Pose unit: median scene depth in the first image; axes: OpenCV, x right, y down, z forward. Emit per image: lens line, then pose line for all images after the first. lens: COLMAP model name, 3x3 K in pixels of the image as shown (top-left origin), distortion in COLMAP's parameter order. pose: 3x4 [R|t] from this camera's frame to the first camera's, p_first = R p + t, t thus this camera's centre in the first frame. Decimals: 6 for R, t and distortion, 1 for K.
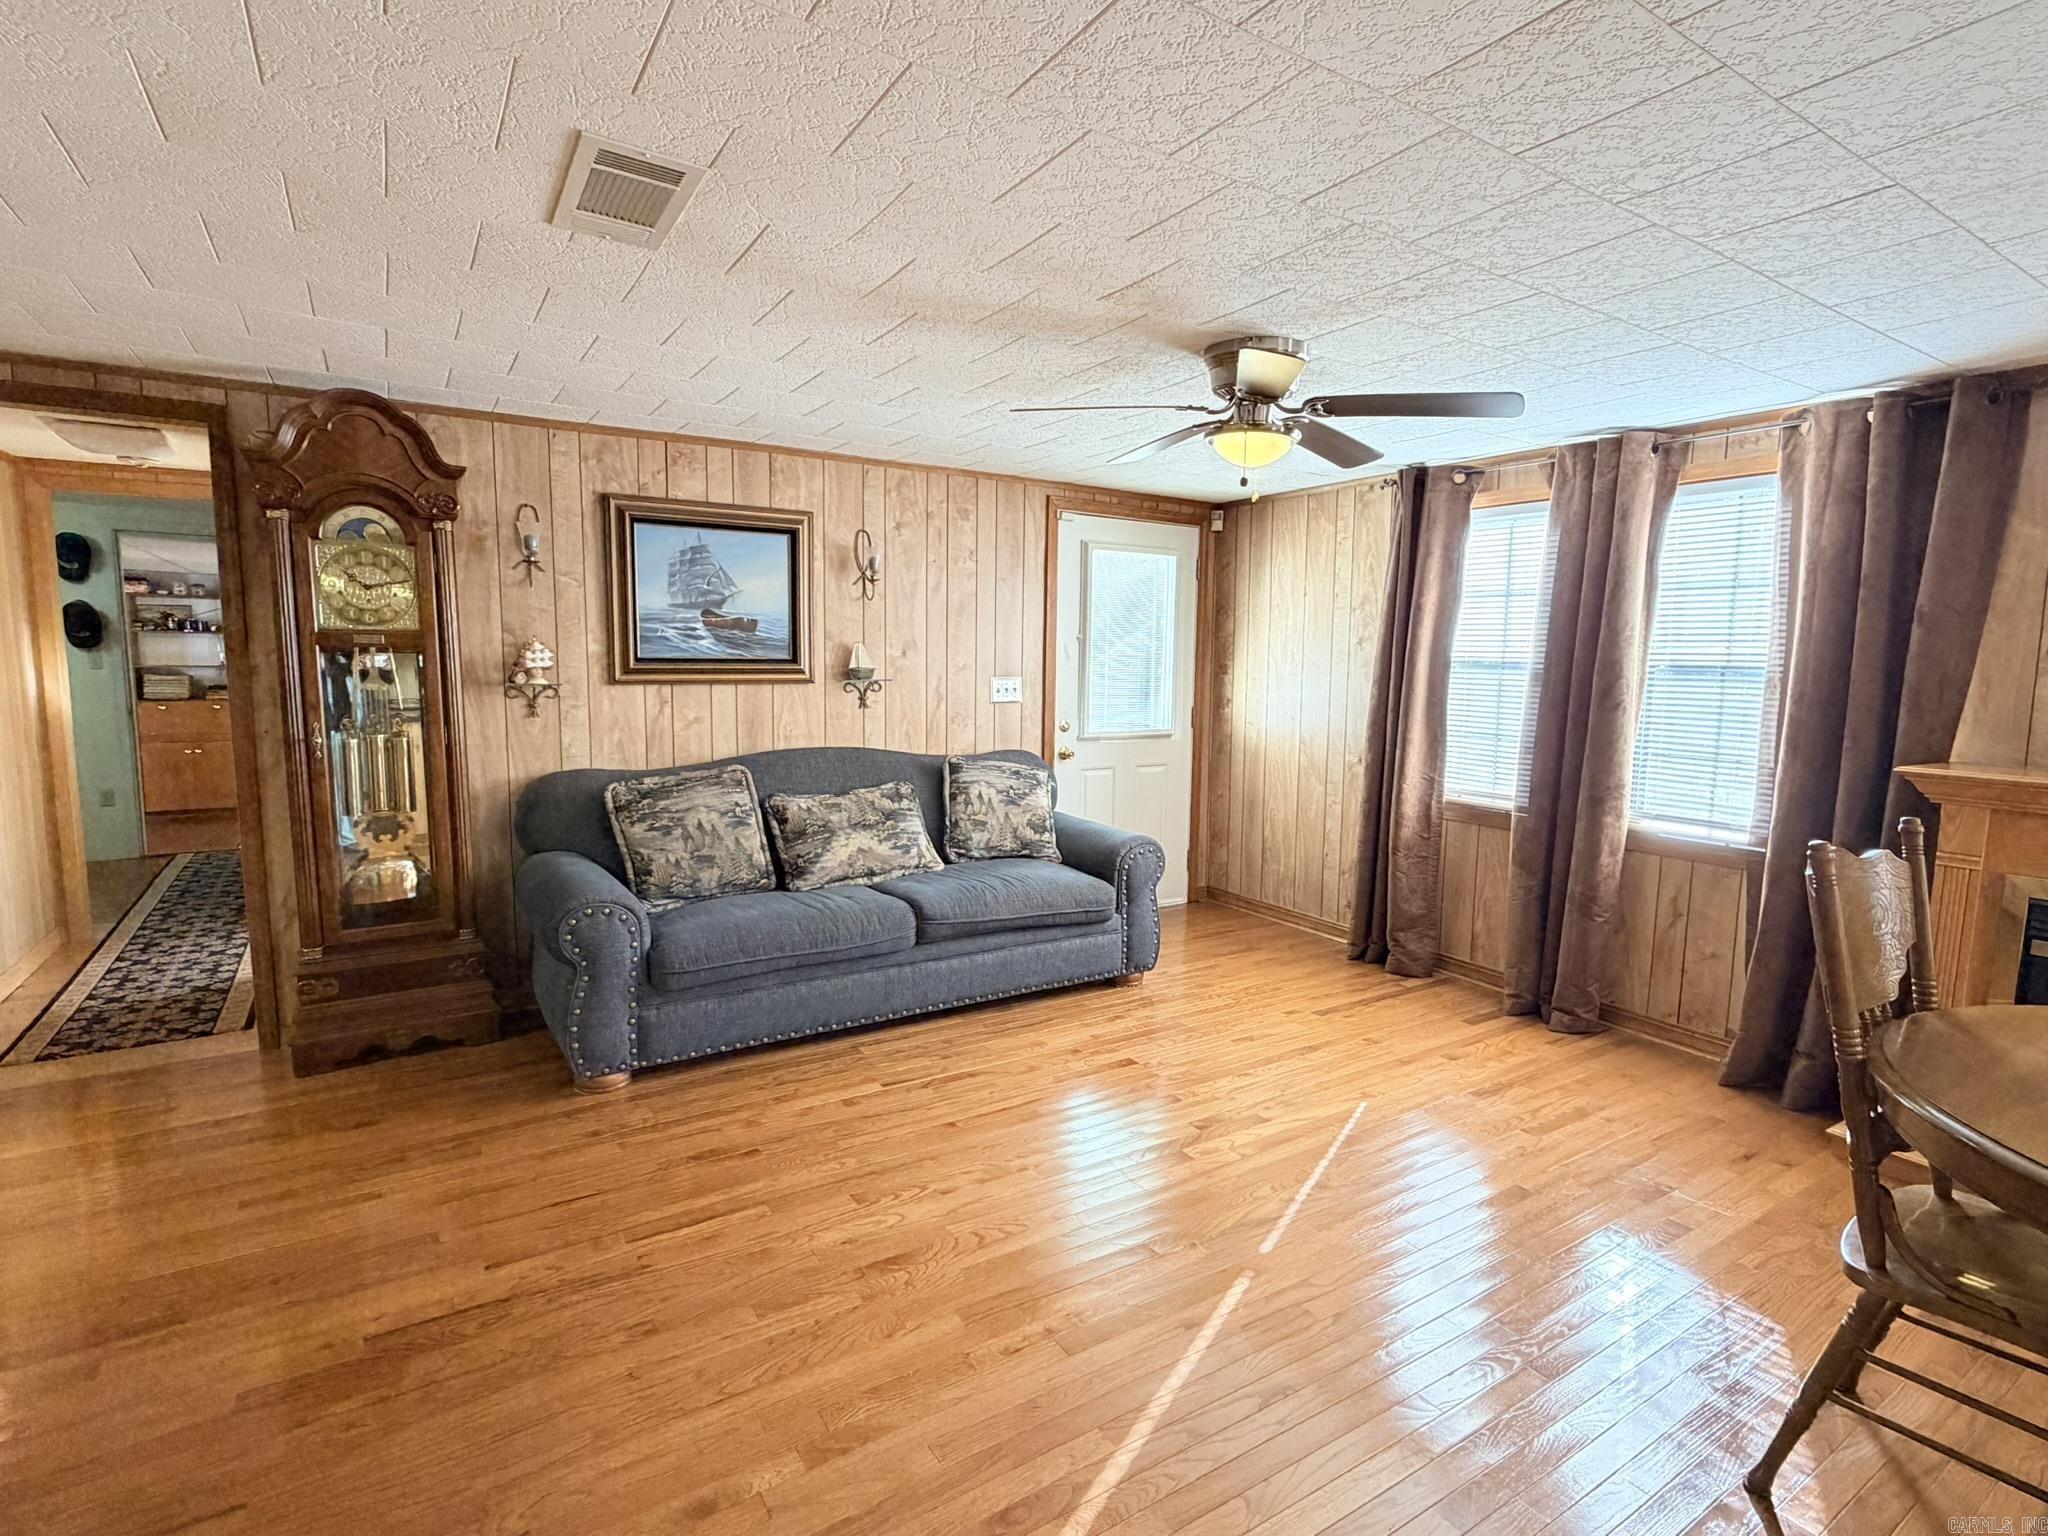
lens RADIAL K [[1005.5, 0, 1017.8], [0, 1005.5, 773.3], [0, 0, 1]] dist [0.004504, -0.001237]
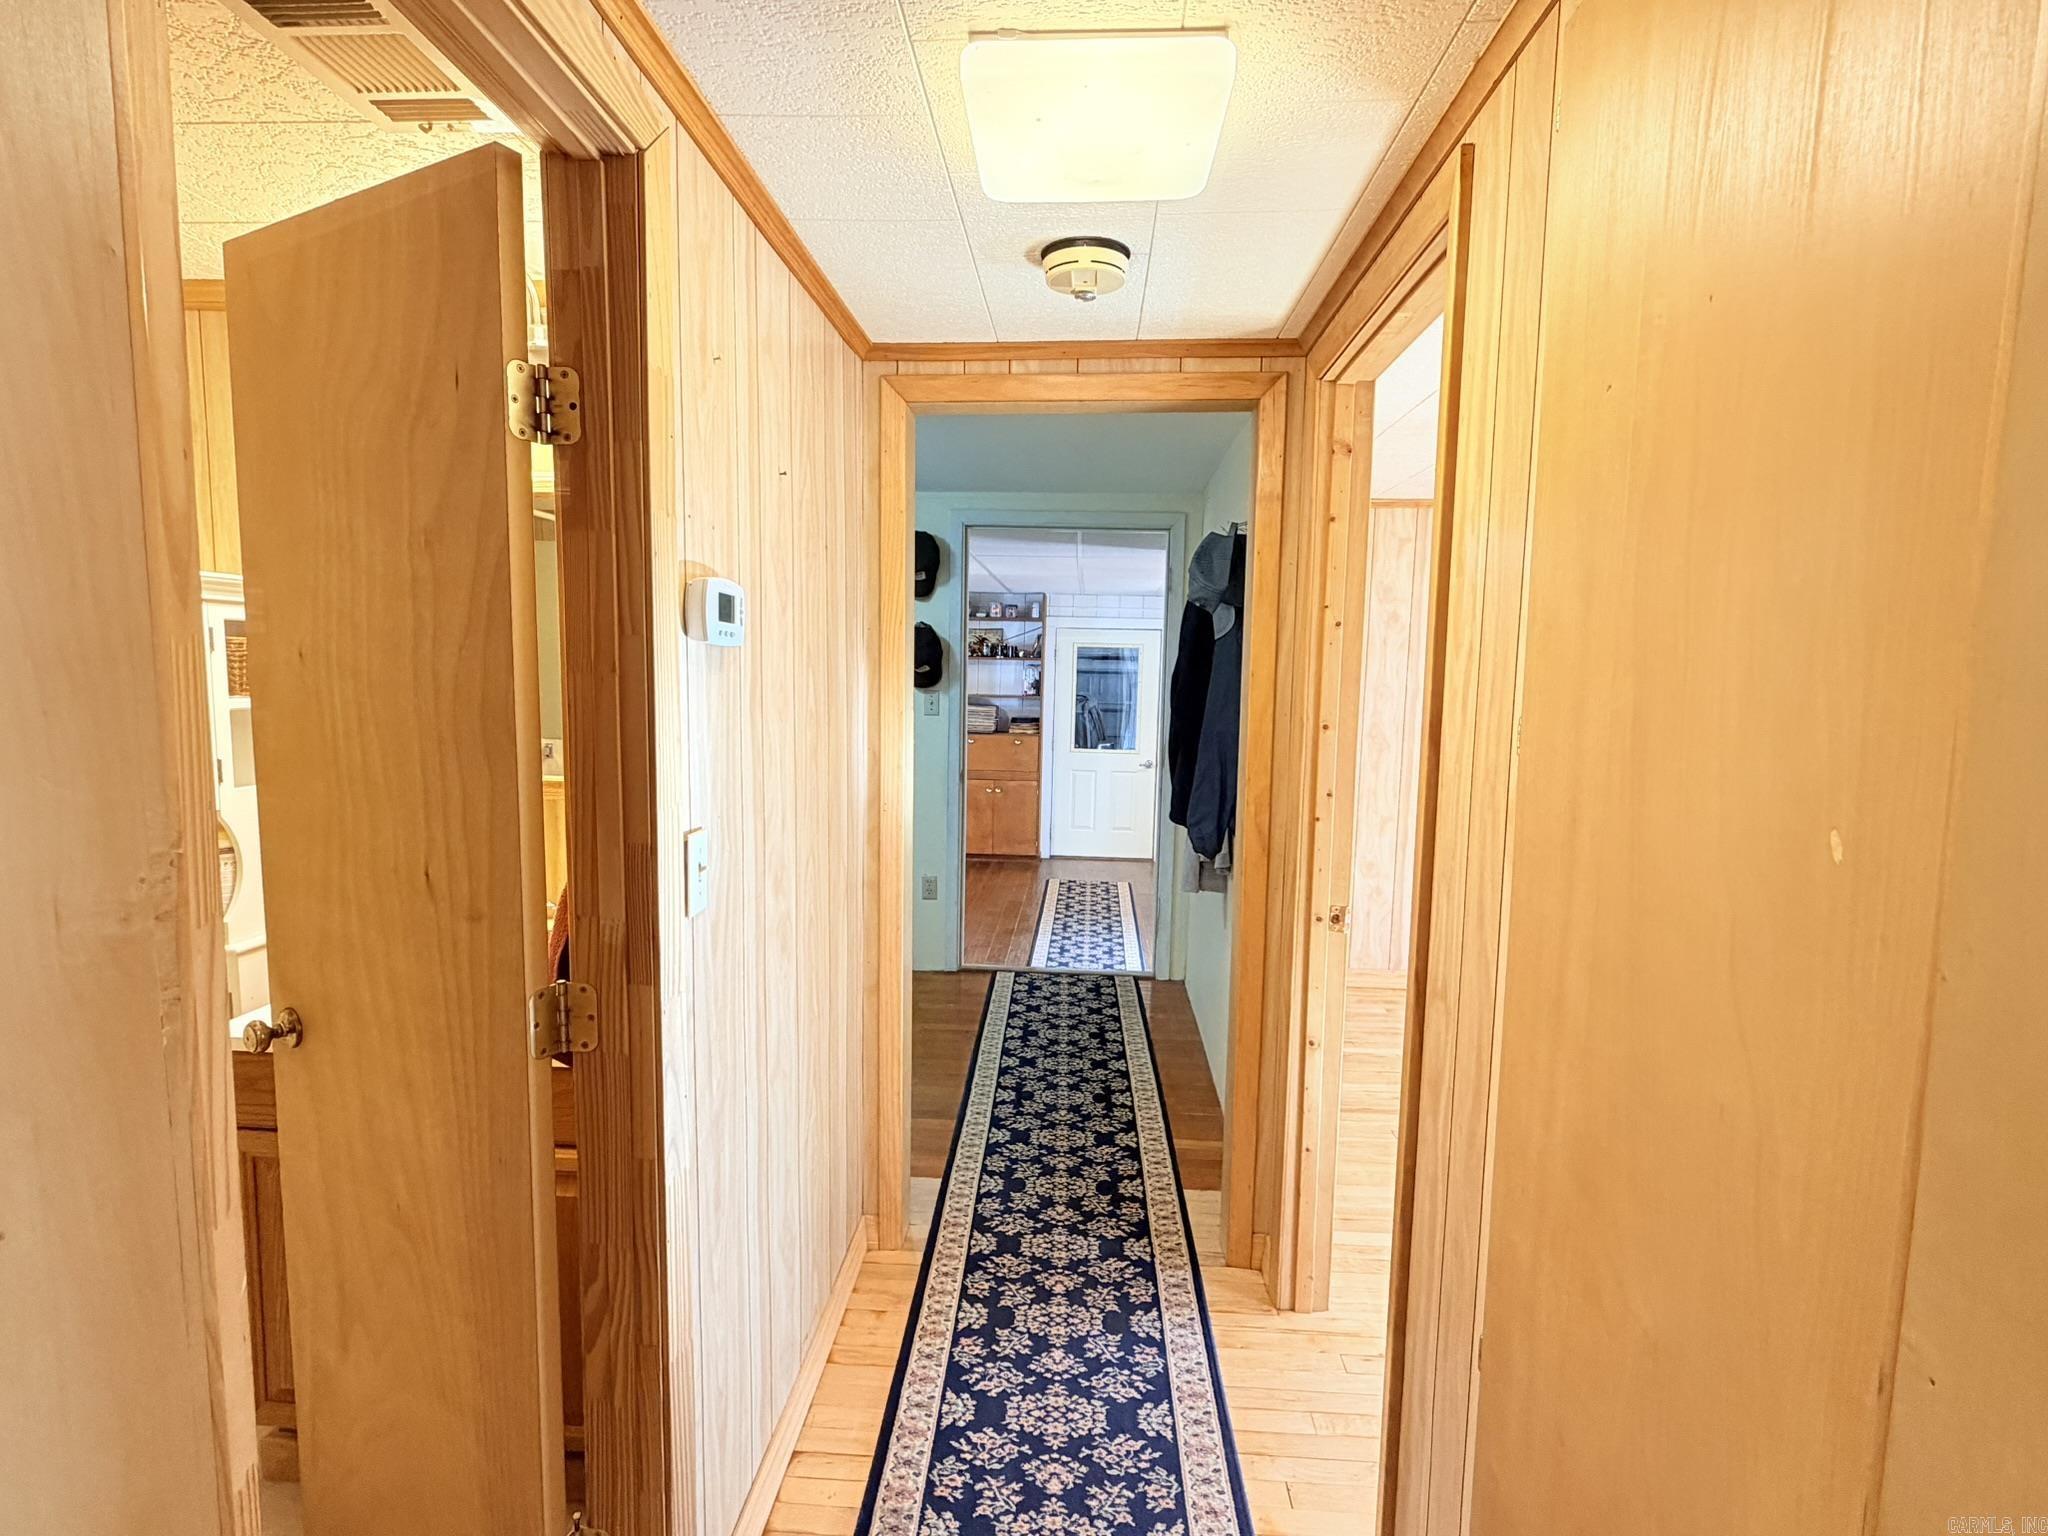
lens RADIAL K [[1005.5, 0, 1020.0], [0, 1005.5, 758.6], [0, 0, 1]] dist [0.004504, -0.001237]
pose [[0.812556, 0.063526, -0.579411, -0.337488], [-0.081511, 0.996660, -0.005036, -0.057380], [0.577155, 0.051321, 0.815020, 0.340187]]
